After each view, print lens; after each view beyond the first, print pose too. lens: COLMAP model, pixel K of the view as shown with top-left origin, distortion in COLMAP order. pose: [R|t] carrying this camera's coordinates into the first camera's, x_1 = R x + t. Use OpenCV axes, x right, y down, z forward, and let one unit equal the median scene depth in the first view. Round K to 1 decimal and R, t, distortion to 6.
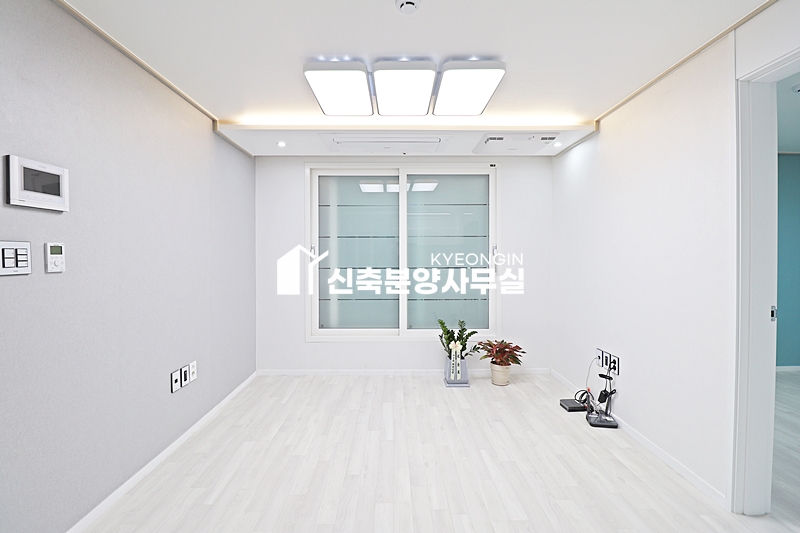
lens RADIAL K [[370.1, 0, 397.6], [0, 370.1, 259.0], [0, 0, 1]] dist [-0.004830, -0.008466]
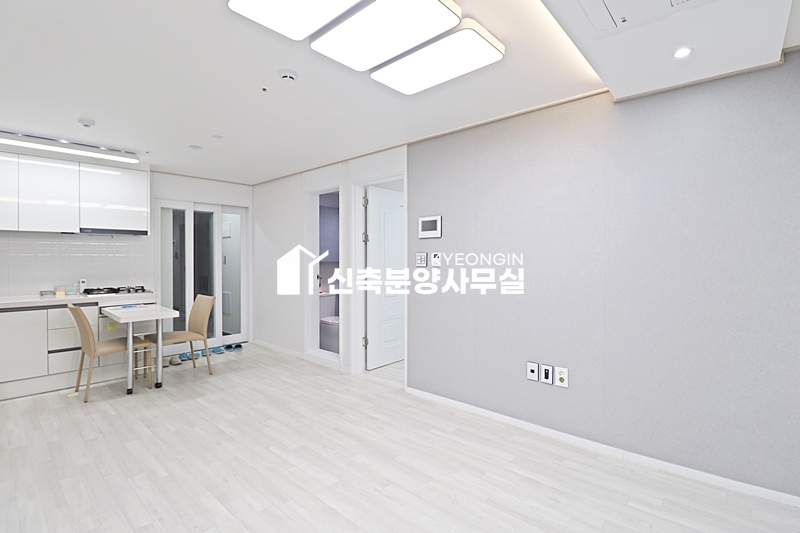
lens RADIAL K [[370.1, 0, 400.6], [0, 370.1, 266.6], [0, 0, 1]] dist [-0.004830, -0.008466]
pose [[-0.669966, 0.017193, -0.742193, 0.383177], [-0.006708, 0.999551, 0.029210, -0.013181], [0.742361, 0.024548, -0.669550, 1.121301]]
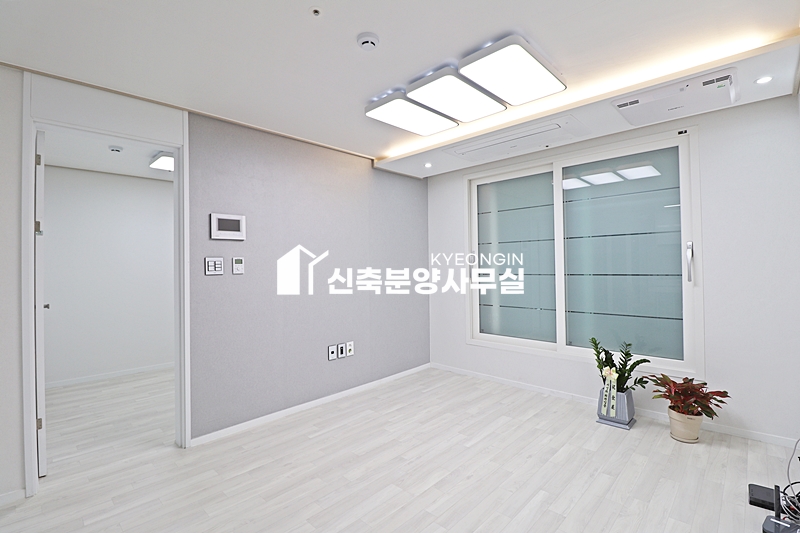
lens RADIAL K [[370.1, 0, 394.6], [0, 370.1, 261.2], [0, 0, 1]] dist [-0.004830, -0.008466]
pose [[0.706371, -0.017605, -0.707623, 0.447091], [0.007387, 0.999820, -0.017500, 0.005910], [0.707804, 0.007134, 0.706373, 0.127354]]
